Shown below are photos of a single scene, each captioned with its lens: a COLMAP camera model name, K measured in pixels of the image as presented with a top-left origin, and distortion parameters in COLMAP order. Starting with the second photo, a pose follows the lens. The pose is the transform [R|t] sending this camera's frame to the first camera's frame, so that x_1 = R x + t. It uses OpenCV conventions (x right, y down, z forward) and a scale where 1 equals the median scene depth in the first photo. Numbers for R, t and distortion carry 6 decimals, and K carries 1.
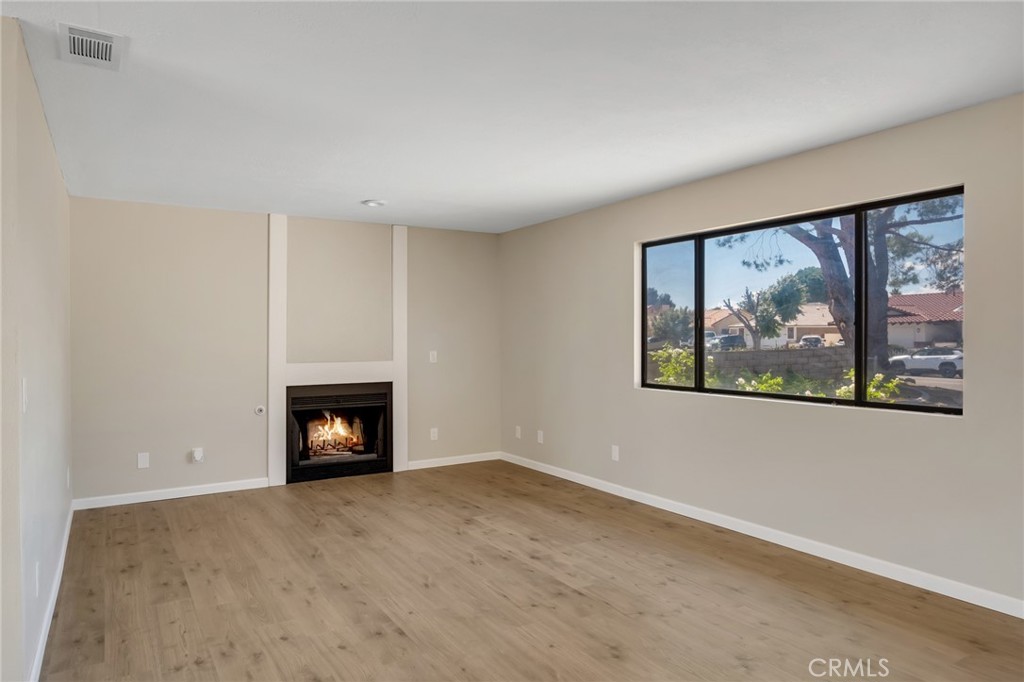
lens RADIAL K [[649.4, 0, 512.0], [0, 649.4, 341.0], [0, 0, 1]] dist [0.002386, -0.000625]
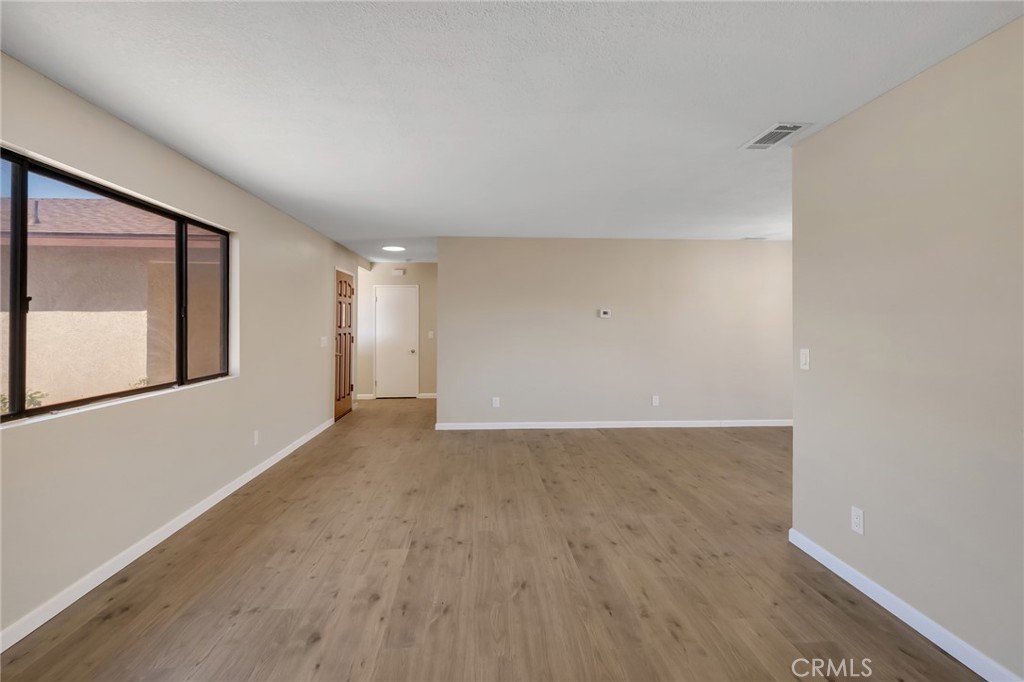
lens RADIAL K [[502.3, 0, 506.6], [0, 502.3, 319.7], [0, 0, 1]] dist [0.002229, -0.000676]
pose [[-0.881959, 0.009653, 0.471228, -0.418341], [0.007680, 0.999952, -0.006109, -0.009330], [-0.471264, -0.001769, -0.881990, 1.508428]]
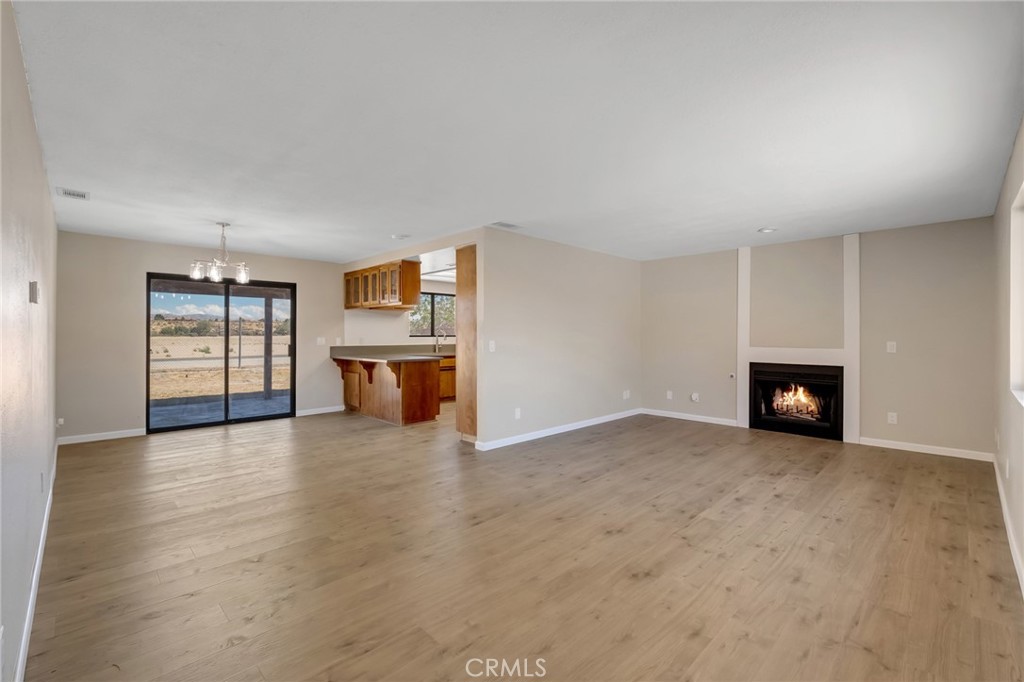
lens RADIAL K [[440.2, 0, 512.0], [0, 440.2, 341.0], [0, 0, 1]] dist [0.000079, -0.007595]
pose [[0.229887, 0.022345, -0.972961, 0.784957], [-0.007933, 0.999746, 0.021086, 0.006696], [0.973185, 0.002871, 0.230006, 0.373100]]
